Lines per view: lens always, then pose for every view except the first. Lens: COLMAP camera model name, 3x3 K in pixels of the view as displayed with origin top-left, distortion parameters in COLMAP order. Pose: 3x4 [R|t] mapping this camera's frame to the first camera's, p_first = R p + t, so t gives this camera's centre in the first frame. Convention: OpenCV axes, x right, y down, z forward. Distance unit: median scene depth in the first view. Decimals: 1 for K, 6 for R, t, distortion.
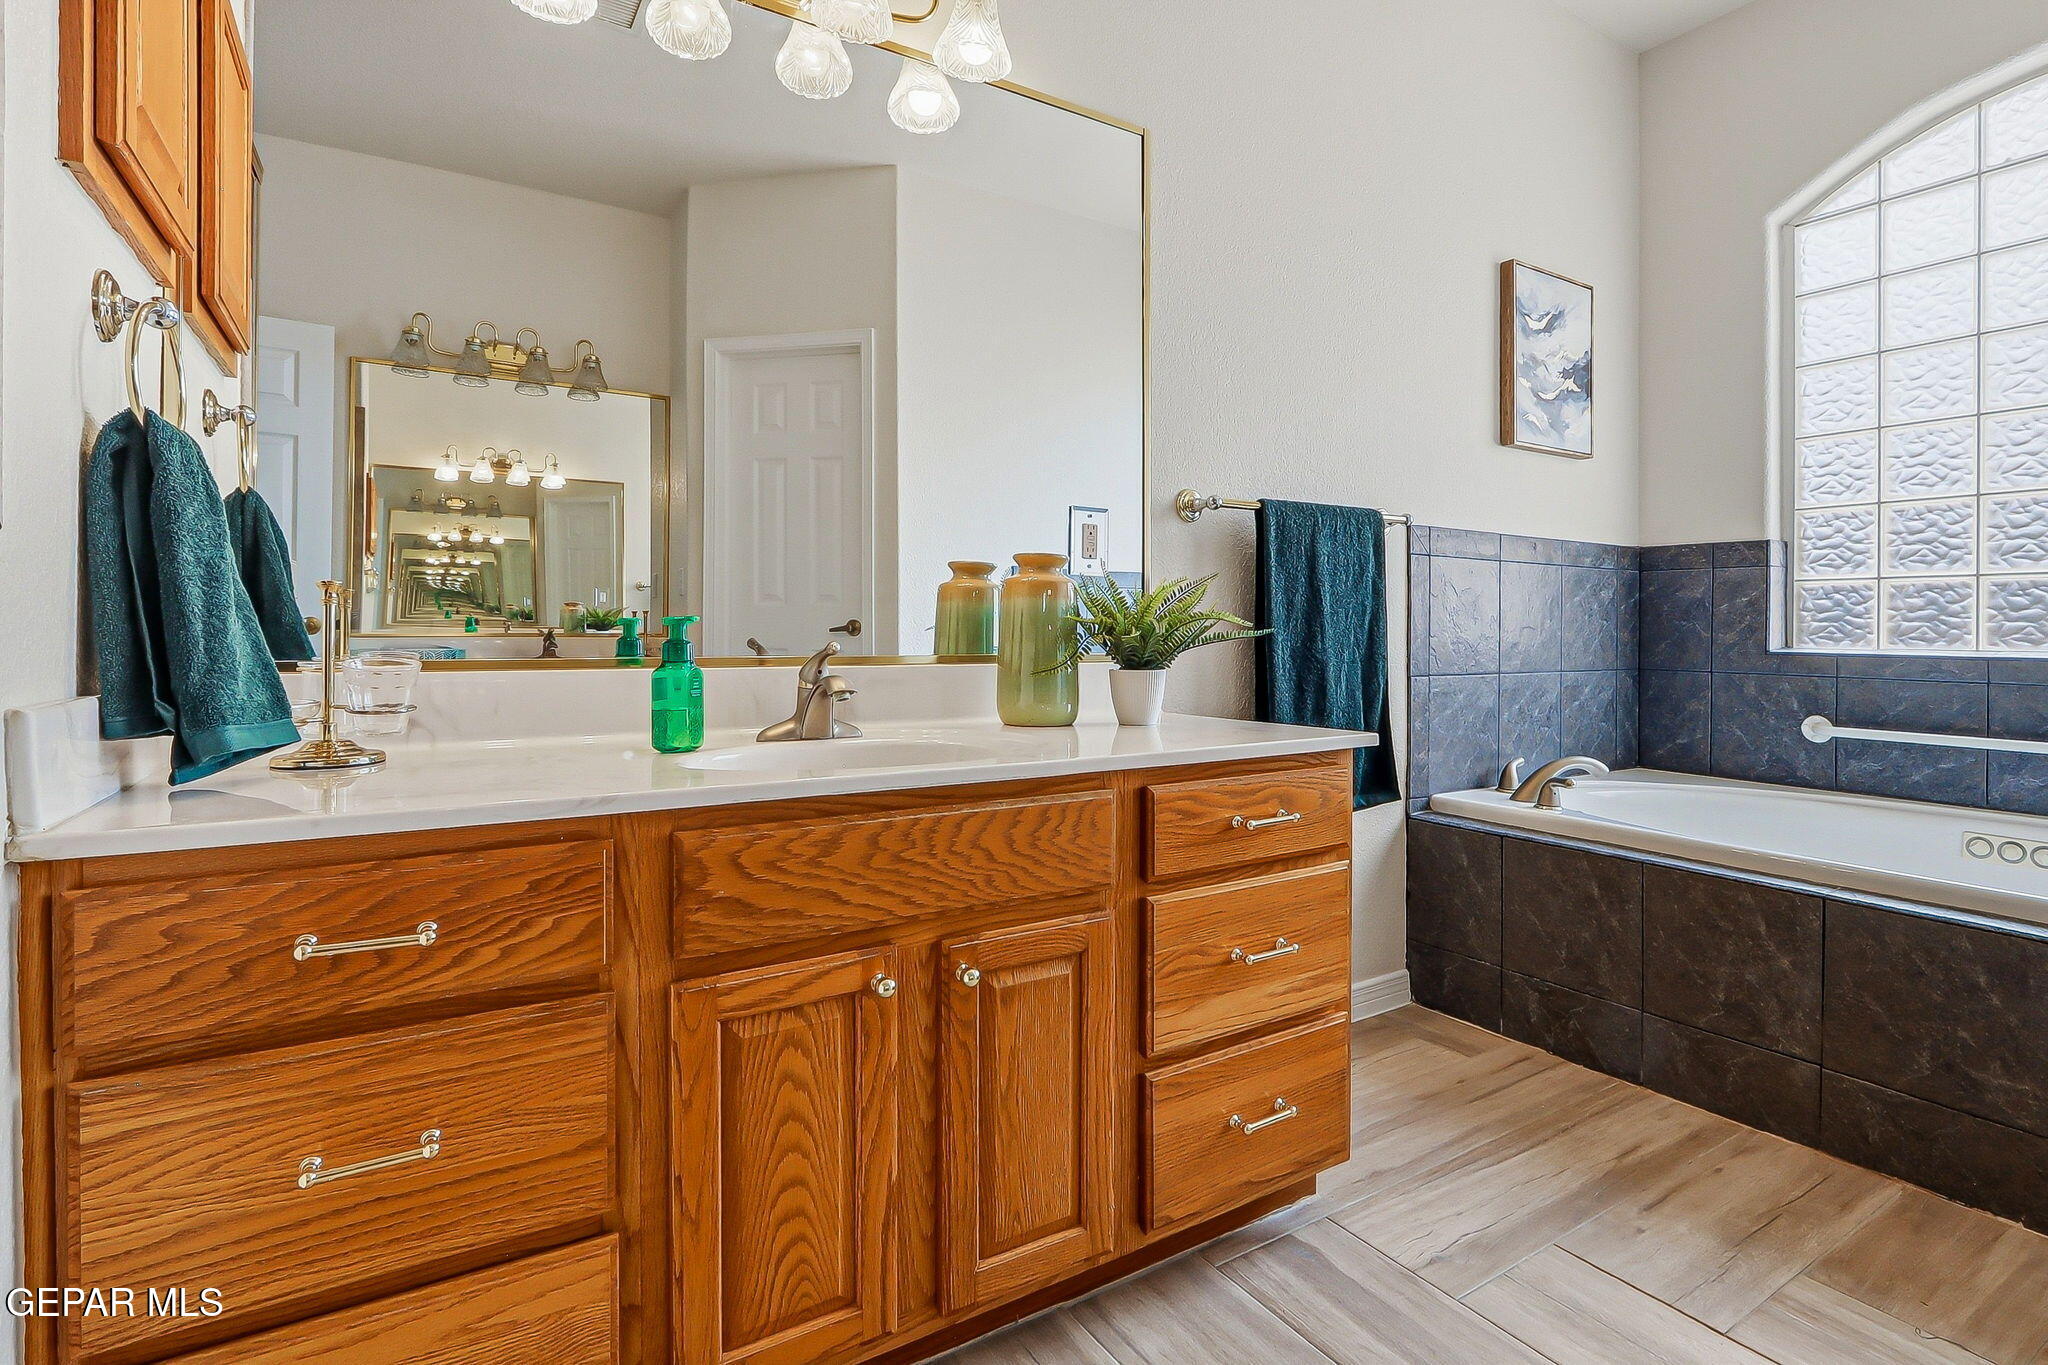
lens RADIAL K [[988.3, 0, 1025.5], [0, 988.3, 626.5], [0, 0, 1]] dist [-0.016117, -0.000136]
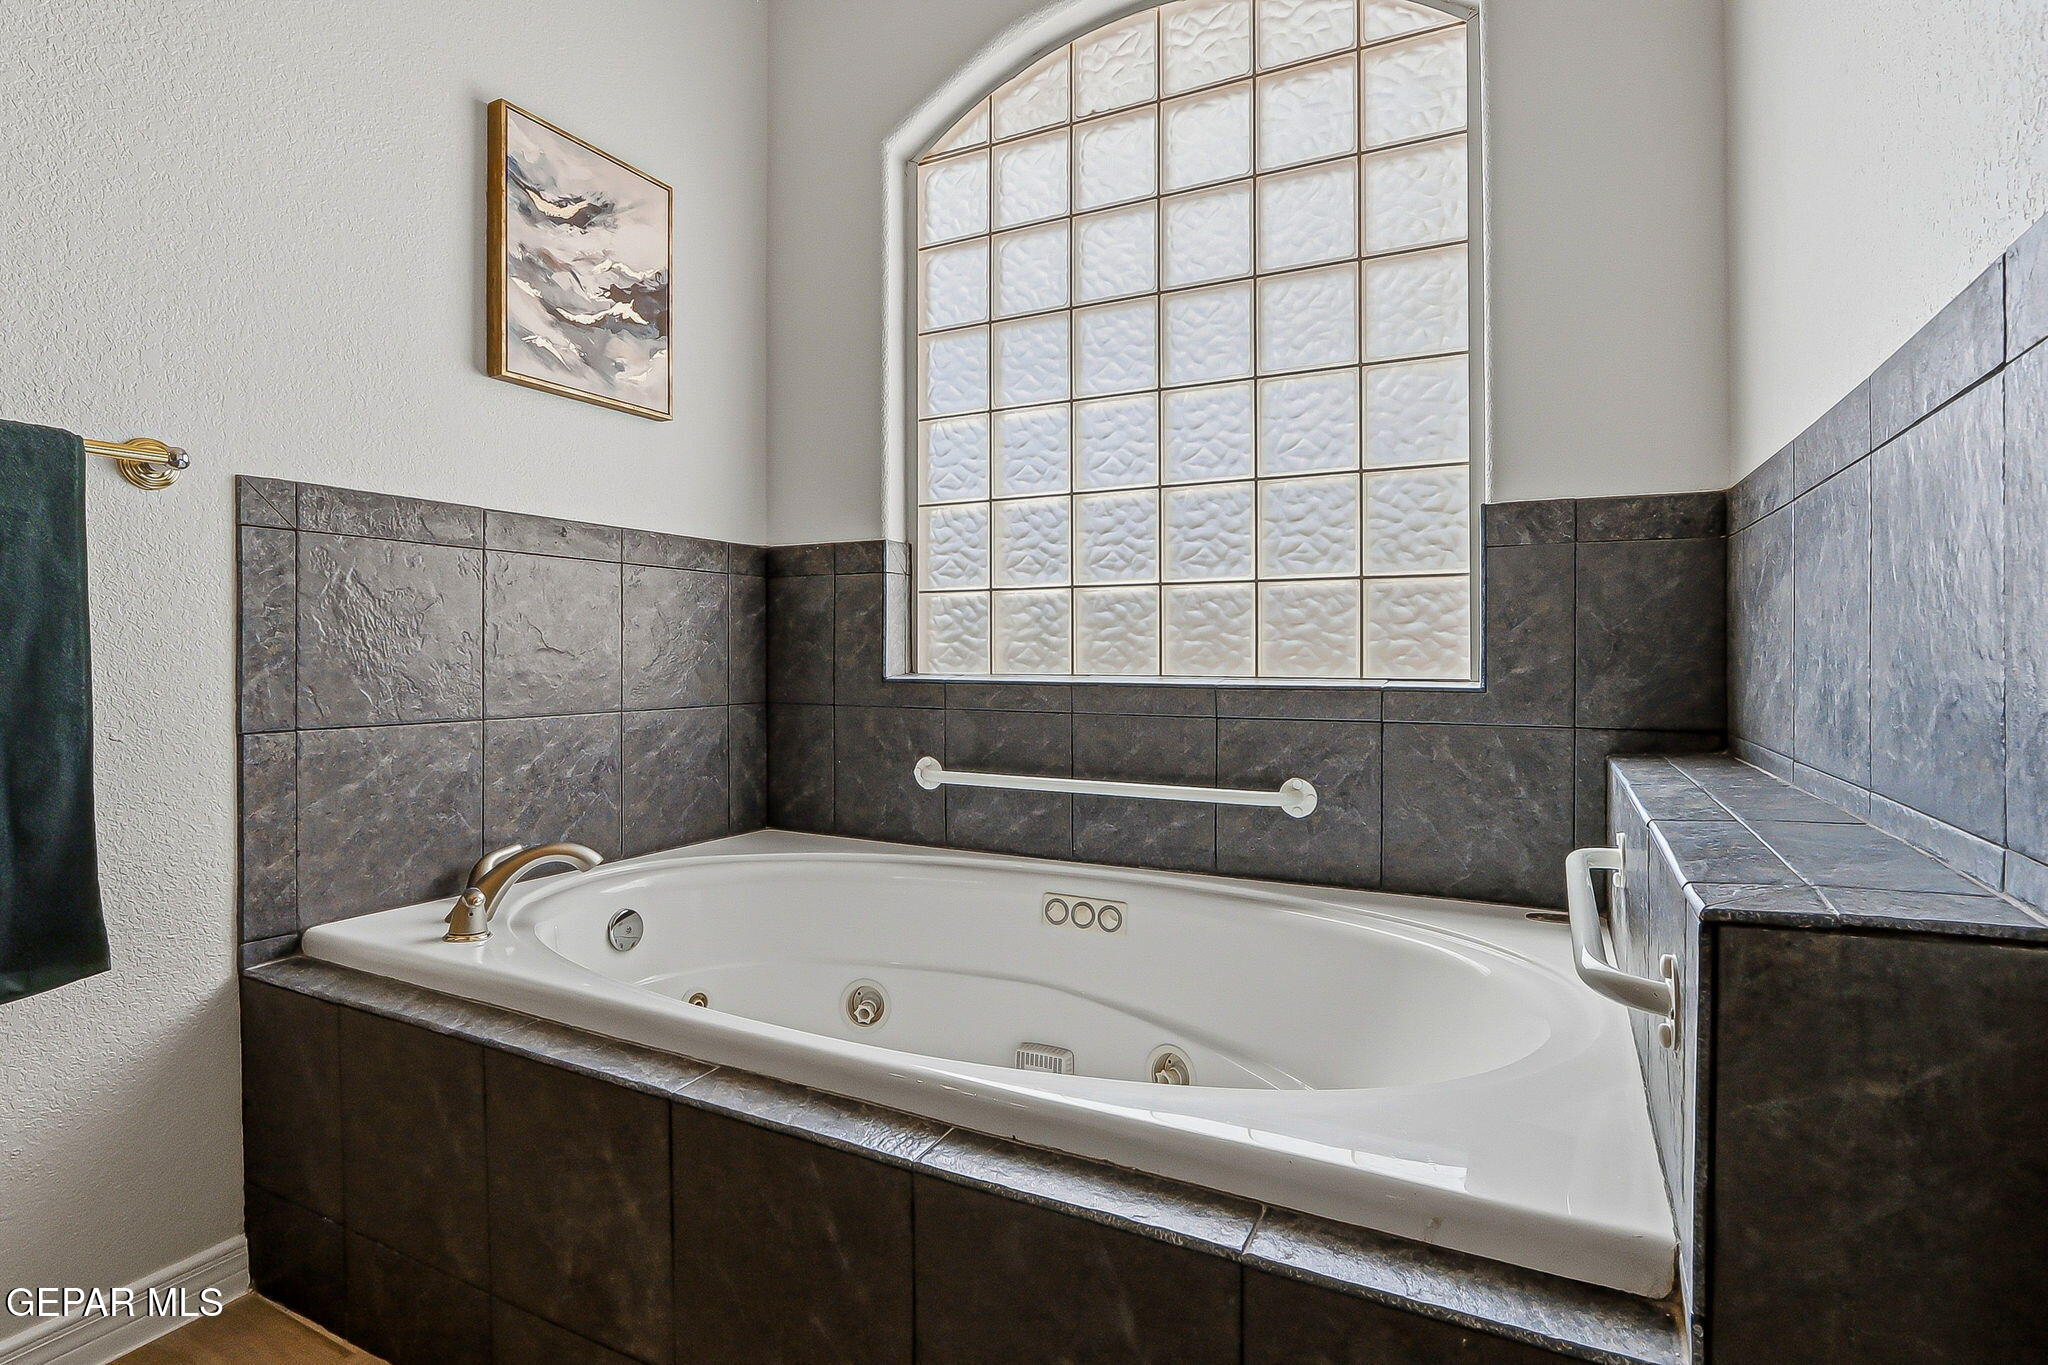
lens RADIAL K [[1005.5, 0, 1031.8], [0, 1005.5, 638.3], [0, 0, 1]] dist [-0.016978, -0.001081]
pose [[0.857679, 0.002821, 0.514178, 0.442720], [0.004824, 0.999897, -0.013533, 0.004075], [-0.514163, 0.014087, 0.857577, 0.229570]]
